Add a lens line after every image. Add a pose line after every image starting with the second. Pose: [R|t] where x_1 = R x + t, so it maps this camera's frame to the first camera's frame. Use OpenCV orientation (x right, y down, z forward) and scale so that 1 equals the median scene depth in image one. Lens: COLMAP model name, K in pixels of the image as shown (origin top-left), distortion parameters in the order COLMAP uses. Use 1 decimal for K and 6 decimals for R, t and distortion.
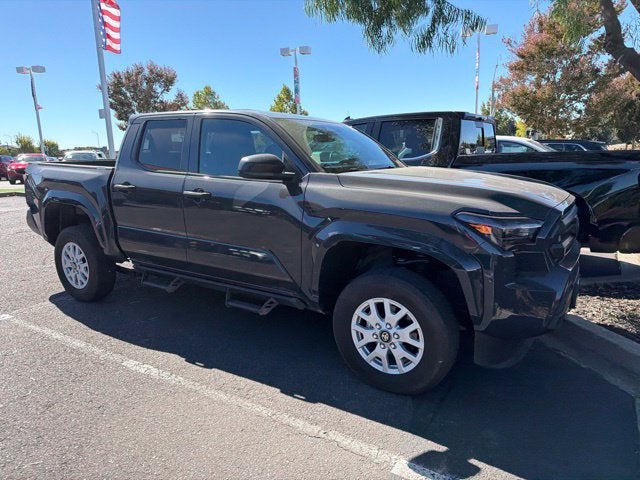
lens RADIAL K [[446.5, 0, 319.4], [0, 446.5, 235.0], [0, 0, 1]] dist [0.042064, -0.055130]
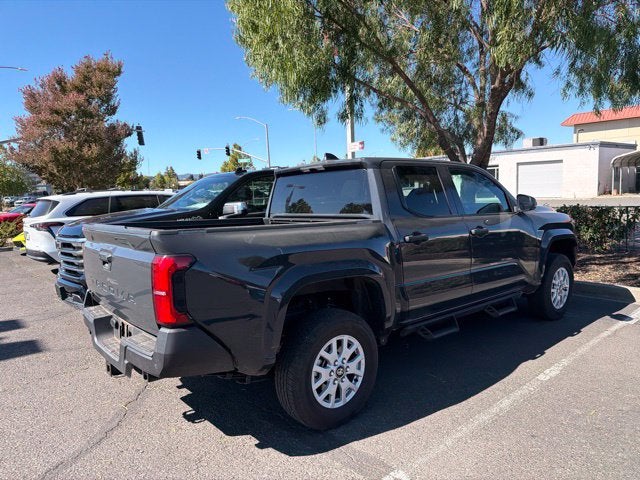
lens RADIAL K [[446.5, 0, 322.4], [0, 446.5, 239.6], [0, 0, 1]] dist [0.042064, -0.055130]
pose [[0.297744, -0.097495, 0.949654, -1.541325], [0.209920, 0.977110, 0.034497, -0.199716], [-0.931280, 0.189080, 0.311395, 1.038338]]
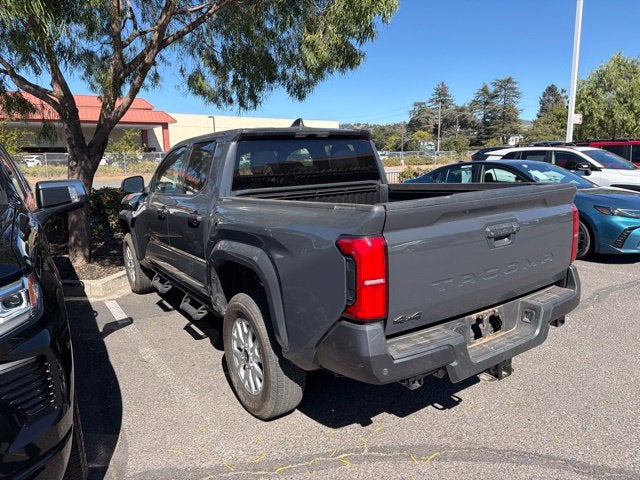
lens RADIAL K [[446.5, 0, 322.2], [0, 446.5, 239.4], [0, 0, 1]] dist [0.042064, -0.055130]
pose [[-0.915219, -0.032254, 0.401664, -0.875447], [0.113850, 0.935480, 0.334536, -0.464160], [-0.386539, 0.351903, -0.852497, 2.368110]]
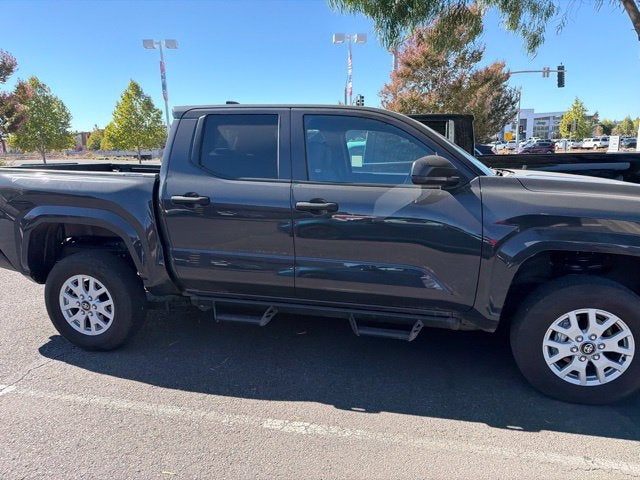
lens RADIAL K [[446.5, 0, 320.0], [0, 446.5, 243.8], [0, 0, 1]] dist [0.042064, -0.055130]
pose [[0.946205, -0.062190, 0.317534, -0.541134], [0.057891, 0.998059, 0.022969, -0.039639], [-0.318346, -0.003351, 0.947969, 0.218368]]
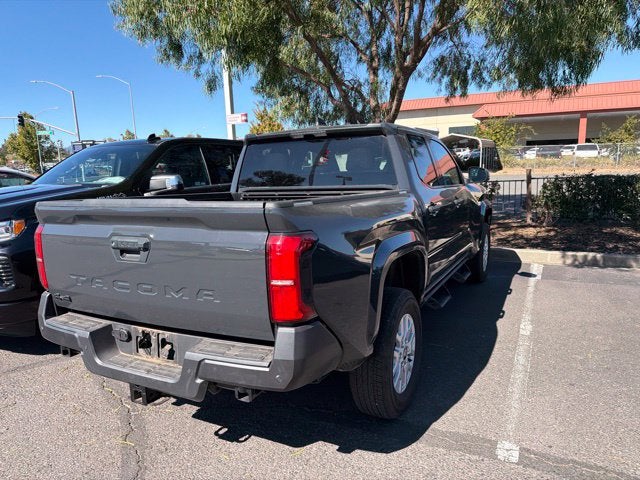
lens RADIAL K [[446.5, 0, 323.6], [0, 446.5, 247.1], [0, 0, 1]] dist [0.042064, -0.055130]
pose [[-0.089489, -0.160298, 0.983004, -1.479188], [0.216765, 0.960171, 0.176308, -0.270675], [-0.972114, 0.228858, -0.051178, 1.469444]]
